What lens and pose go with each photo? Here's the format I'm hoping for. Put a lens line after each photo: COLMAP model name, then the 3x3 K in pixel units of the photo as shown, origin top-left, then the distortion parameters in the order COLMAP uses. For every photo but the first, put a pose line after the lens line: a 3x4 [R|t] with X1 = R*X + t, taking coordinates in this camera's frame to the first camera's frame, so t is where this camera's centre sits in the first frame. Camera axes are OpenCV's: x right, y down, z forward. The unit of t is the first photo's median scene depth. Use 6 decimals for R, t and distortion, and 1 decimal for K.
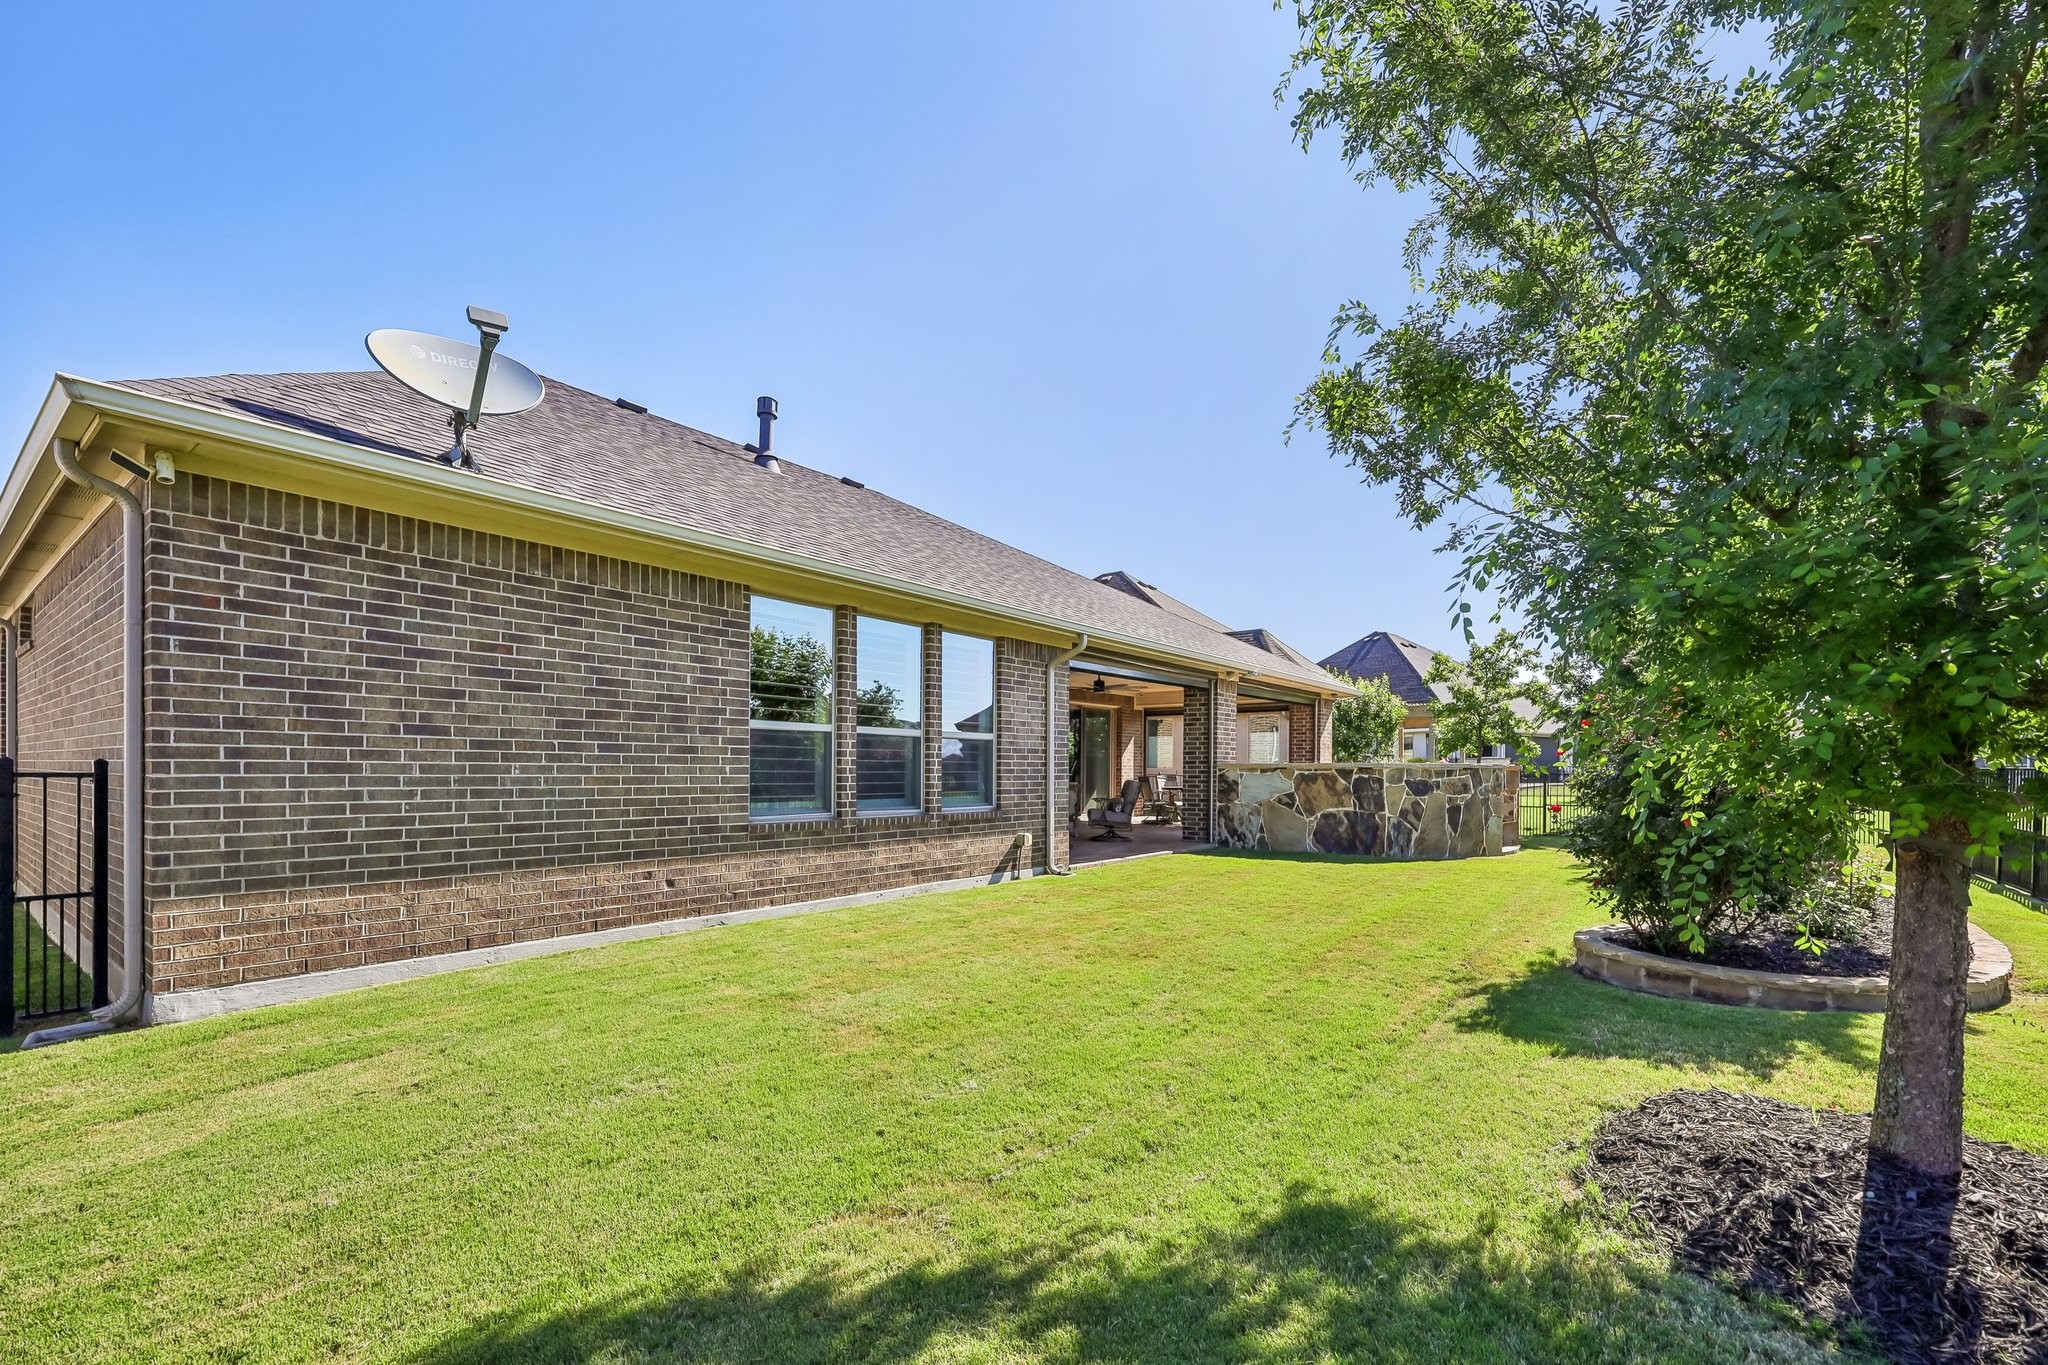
lens RADIAL K [[834.4, 0, 1014.3], [0, 834.4, 769.7], [0, 0, 1]] dist [-0.003251, -0.000471]
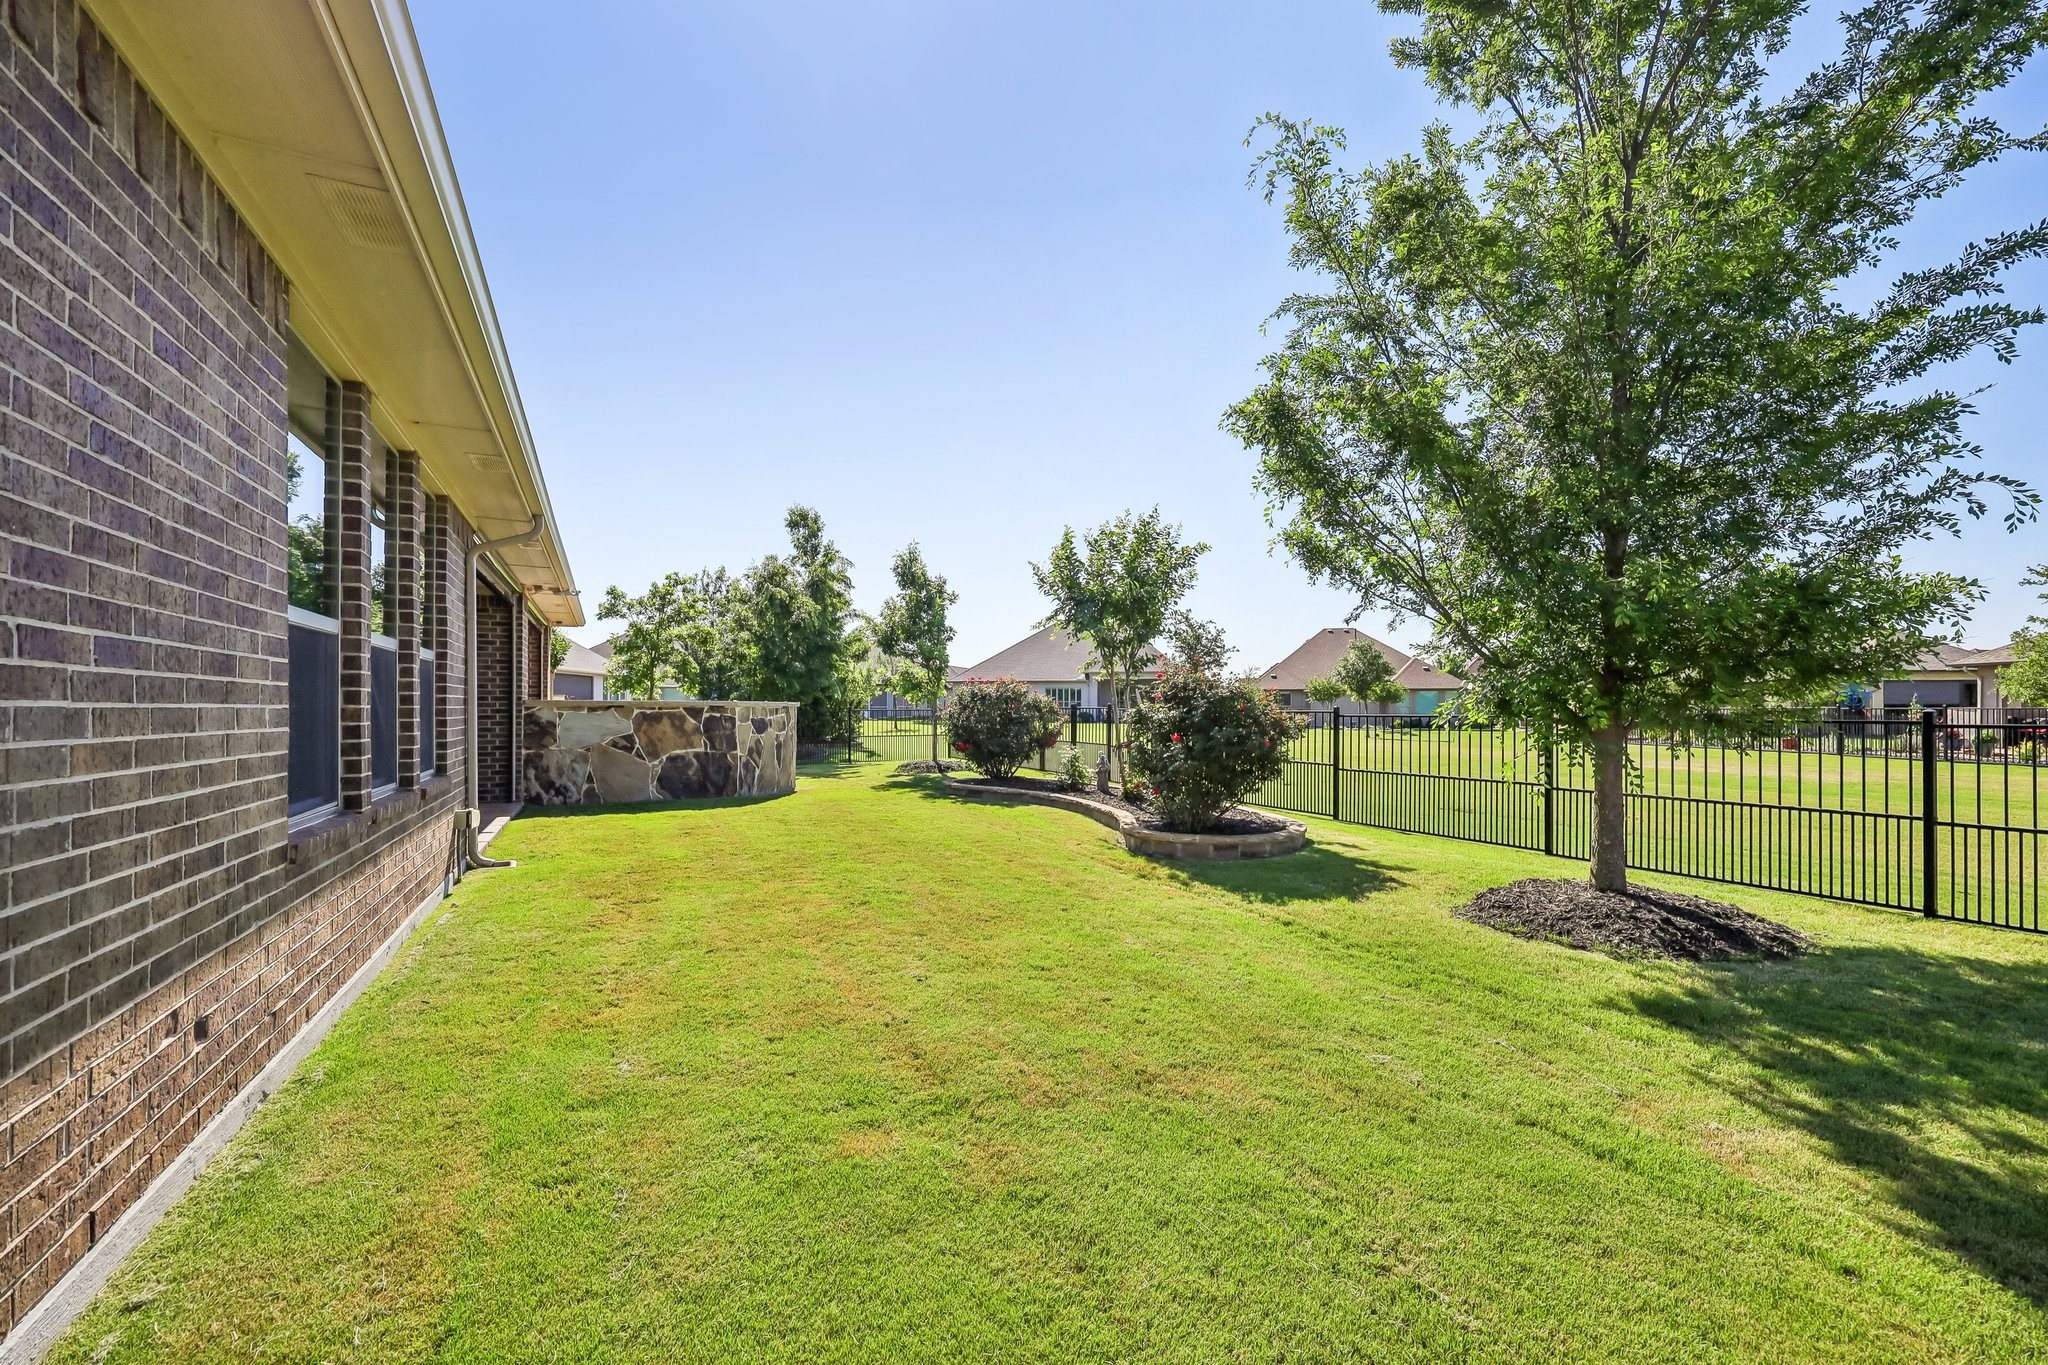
lens RADIAL K [[834.4, 0, 1026.1], [0, 834.4, 701.8], [0, 0, 1]] dist [-0.003251, -0.000471]
pose [[0.445502, 0.006140, 0.895260, -0.276956], [-0.002455, 0.999981, -0.005637, -0.002827], [-0.895278, 0.000314, 0.445508, 0.247459]]
